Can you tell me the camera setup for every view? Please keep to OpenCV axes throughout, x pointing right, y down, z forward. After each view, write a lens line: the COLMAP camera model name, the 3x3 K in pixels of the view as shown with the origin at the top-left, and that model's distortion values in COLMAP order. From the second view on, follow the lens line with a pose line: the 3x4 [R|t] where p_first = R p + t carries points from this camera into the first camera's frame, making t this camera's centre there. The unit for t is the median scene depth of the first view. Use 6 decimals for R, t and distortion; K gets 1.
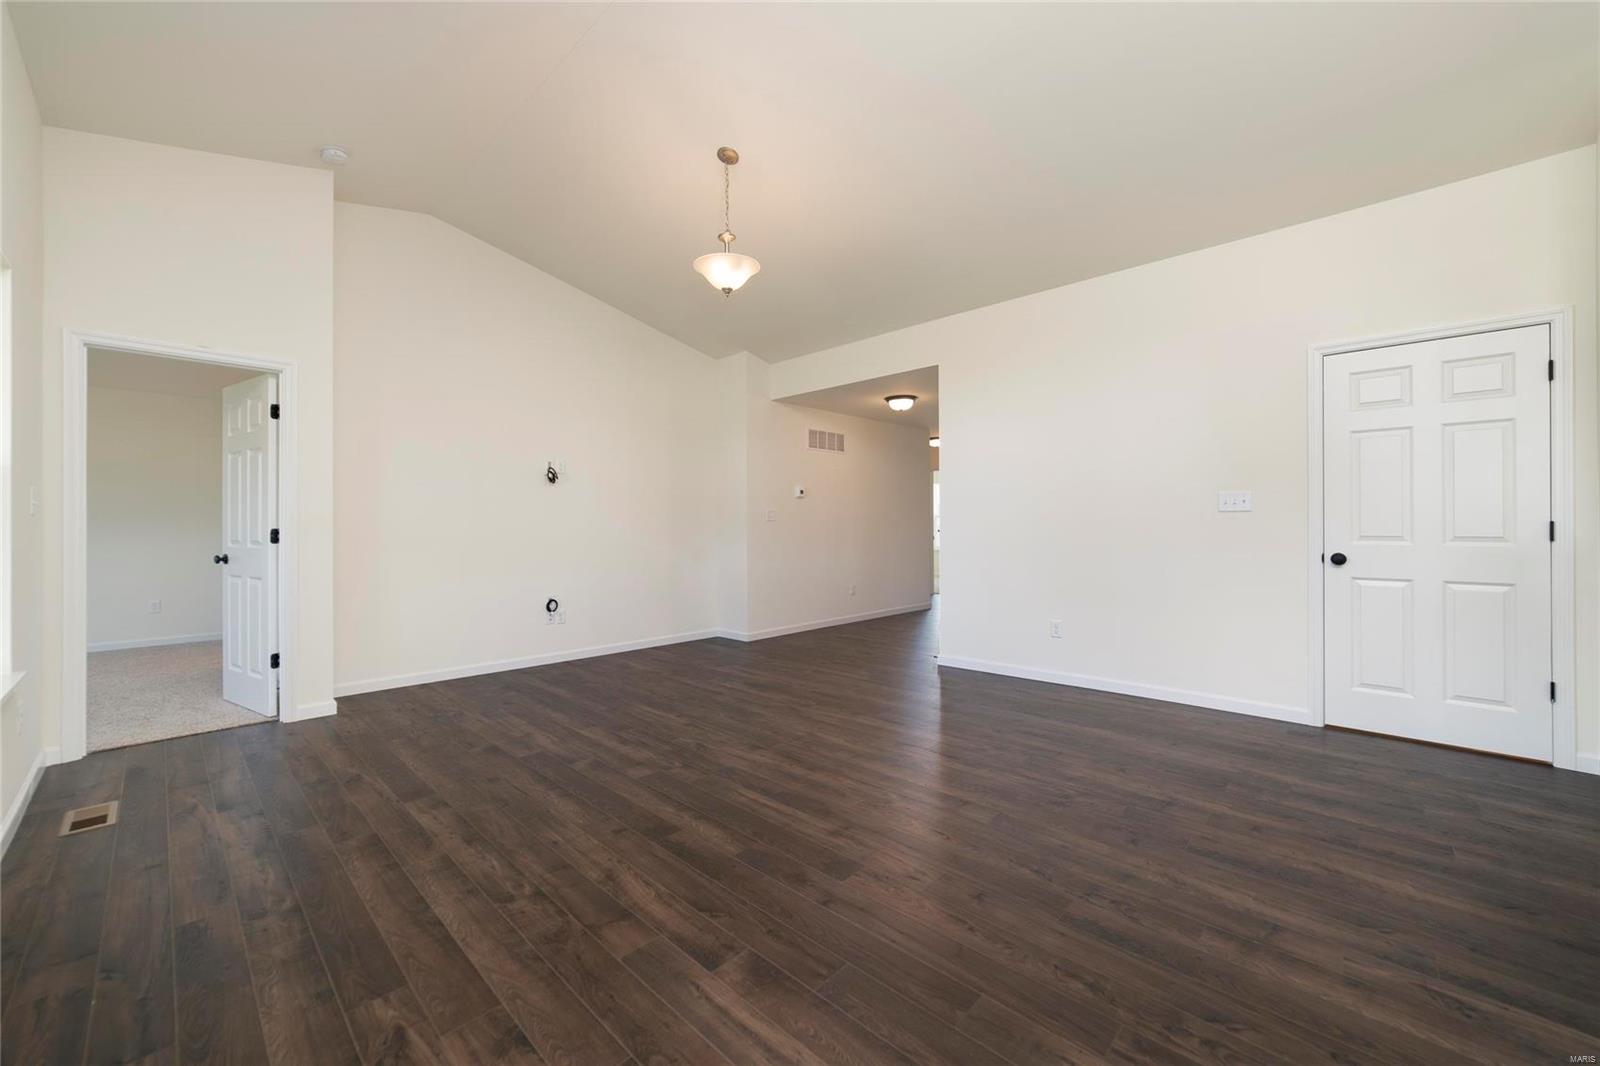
lens RADIAL K [[623.7, 0, 805.7], [0, 623.7, 527.1], [0, 0, 1]] dist [-0.016352, 0.006354]
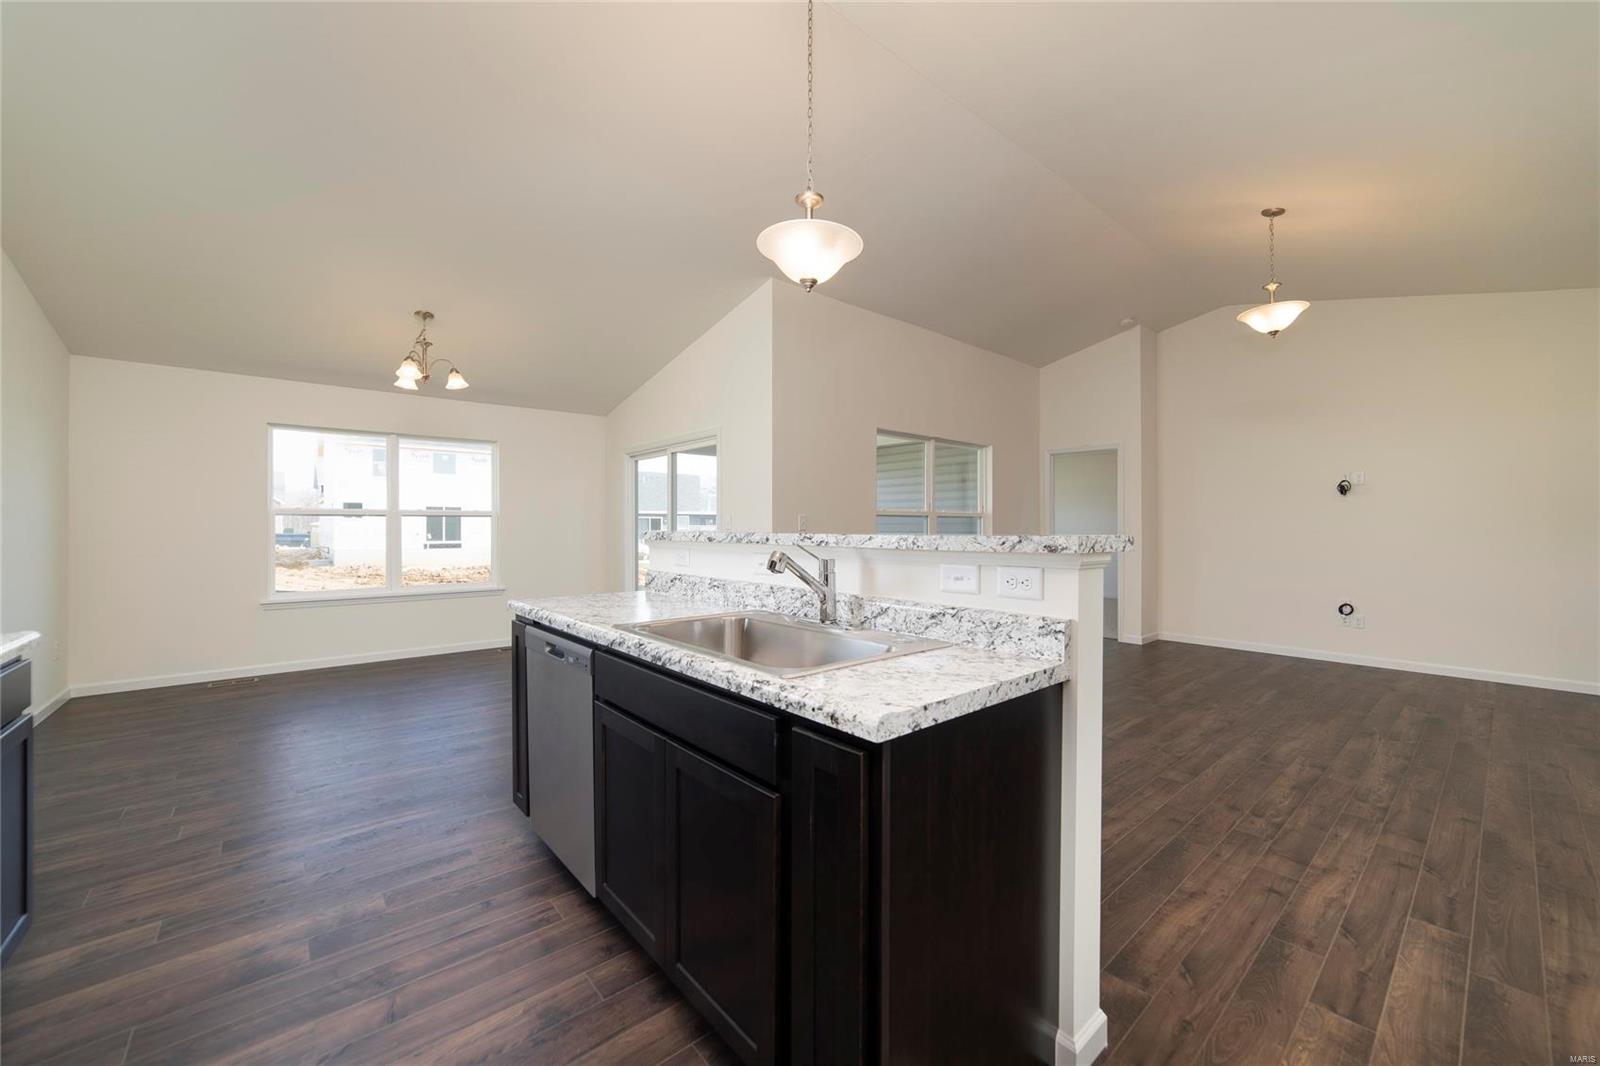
lens RADIAL K [[623.7, 0, 800.5], [0, 623.7, 524.4], [0, 0, 1]] dist [-0.016352, 0.006354]
pose [[-0.099600, 0.000957, -0.995027, 1.515949], [0.002864, 0.999996, 0.000675, -0.046221], [0.995023, -0.002783, -0.099603, 0.356355]]
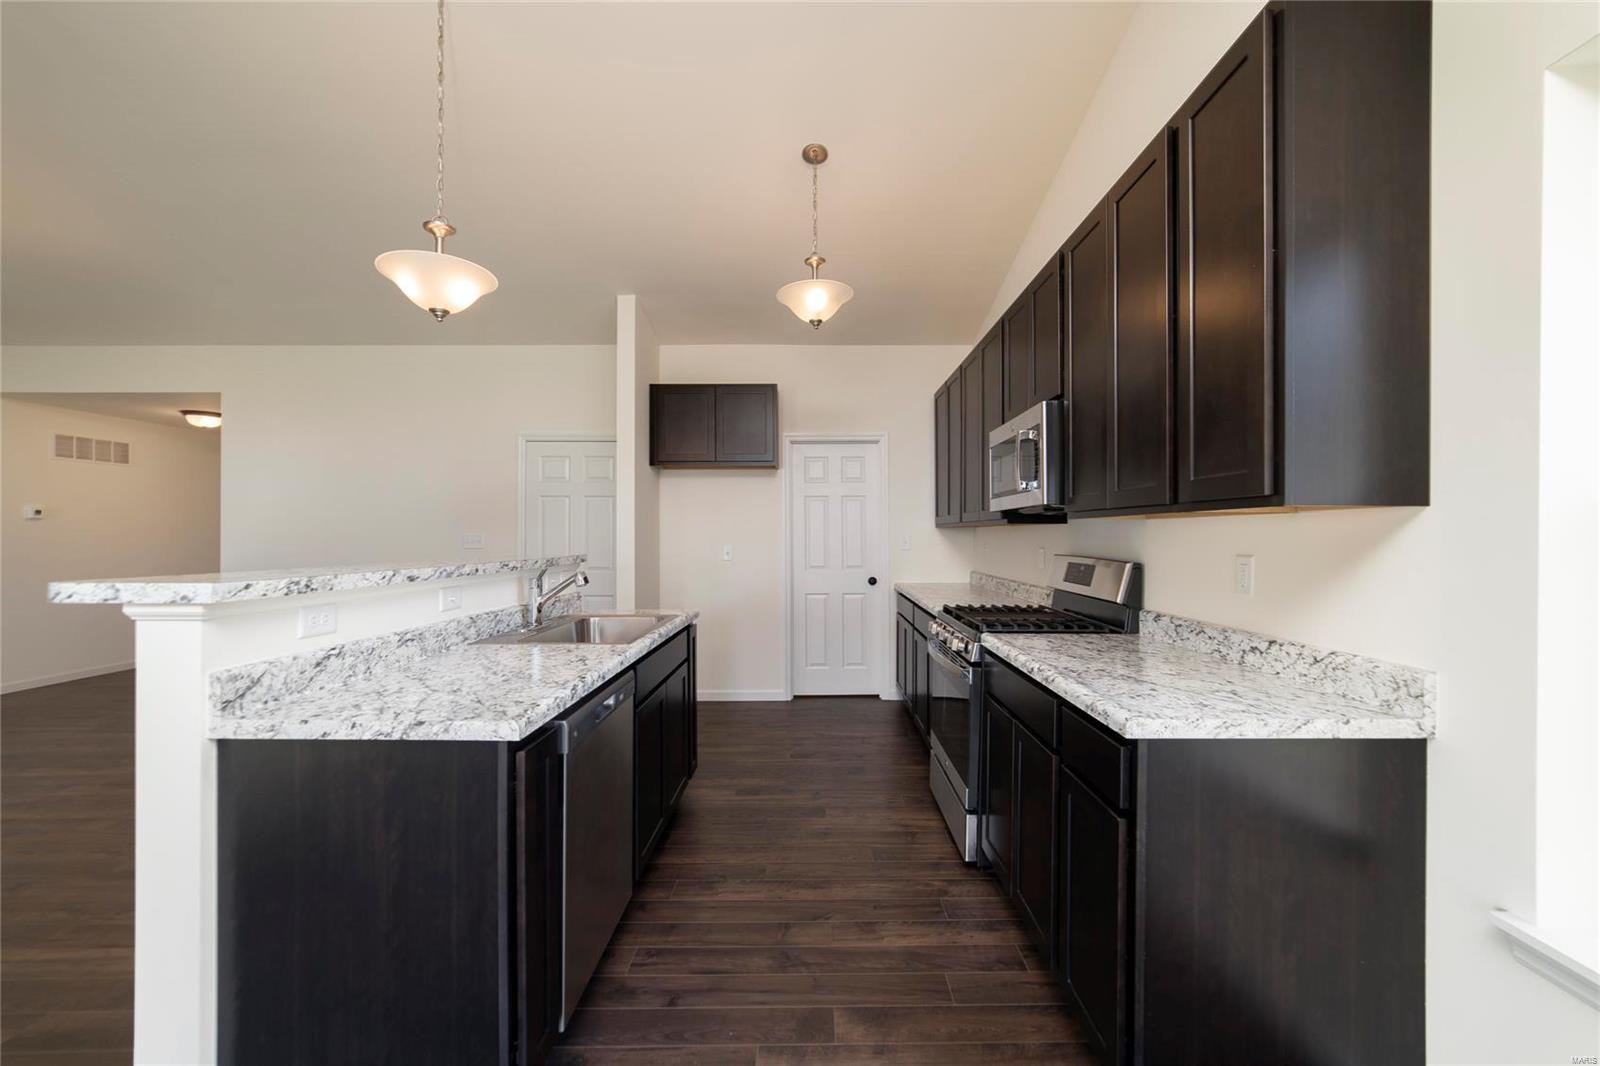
lens RADIAL K [[640.8, 0, 822.3], [0, 640.8, 535.9], [0, 0, 1]] dist [-0.011780, 0.000977]
pose [[0.710580, 0.009501, 0.703552, 0.395842], [-0.010006, 0.999944, -0.003397, -0.070597], [-0.703545, -0.004626, 0.710635, -0.726695]]
